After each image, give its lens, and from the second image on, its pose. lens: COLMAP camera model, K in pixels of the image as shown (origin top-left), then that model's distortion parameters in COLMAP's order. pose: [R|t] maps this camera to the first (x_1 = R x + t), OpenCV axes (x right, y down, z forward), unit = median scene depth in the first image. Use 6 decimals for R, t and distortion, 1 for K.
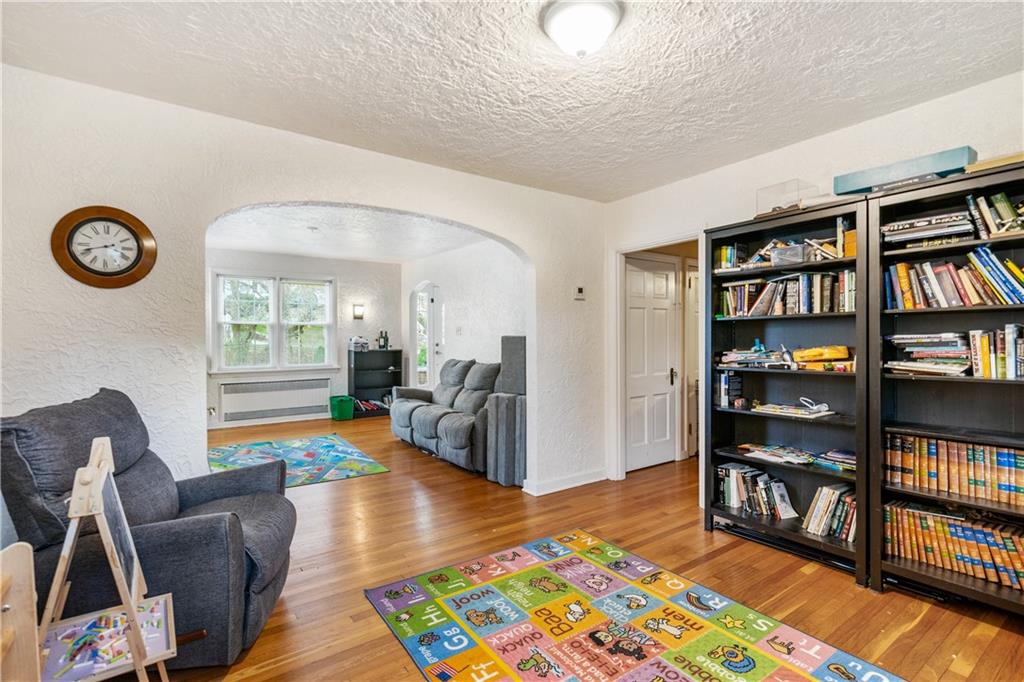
lens RADIAL K [[471.0, 0, 505.6], [0, 471.0, 336.2], [0, 0, 1]] dist [-0.002313, 0.000393]
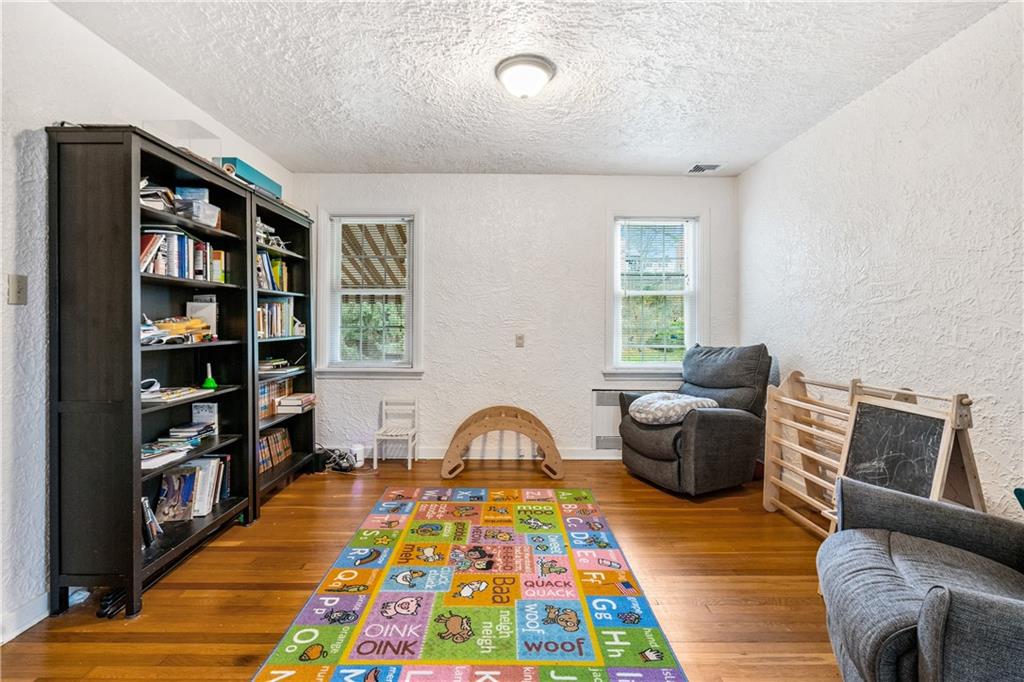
lens RADIAL K [[471.0, 0, 504.6], [0, 471.0, 324.8], [0, 0, 1]] dist [-0.002313, 0.000393]
pose [[-0.821213, 0.001367, 0.570620, -0.460129], [-0.000810, 0.999993, -0.003562, 0.053512], [-0.570621, -0.003387, -0.821206, 1.778552]]
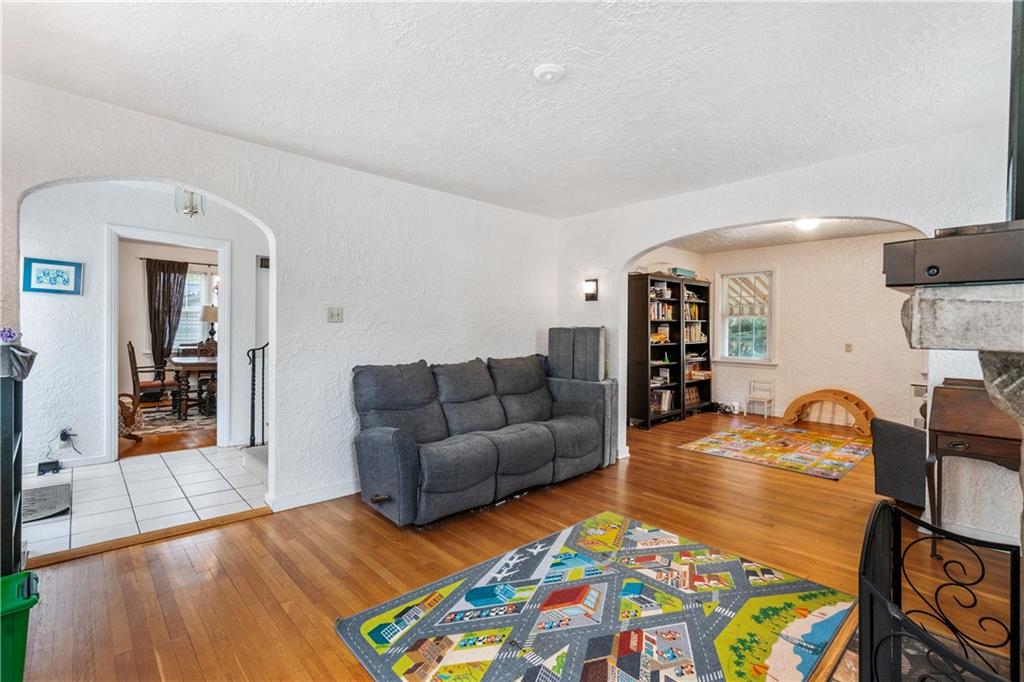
lens RADIAL K [[471.0, 0, 505.9], [0, 471.0, 331.7], [0, 0, 1]] dist [-0.002313, 0.000393]
pose [[-0.139177, -0.001941, 0.990266, -1.986353], [-0.006025, 0.999981, 0.001113, 0.021686], [-0.990249, -0.005811, -0.139186, 2.658815]]
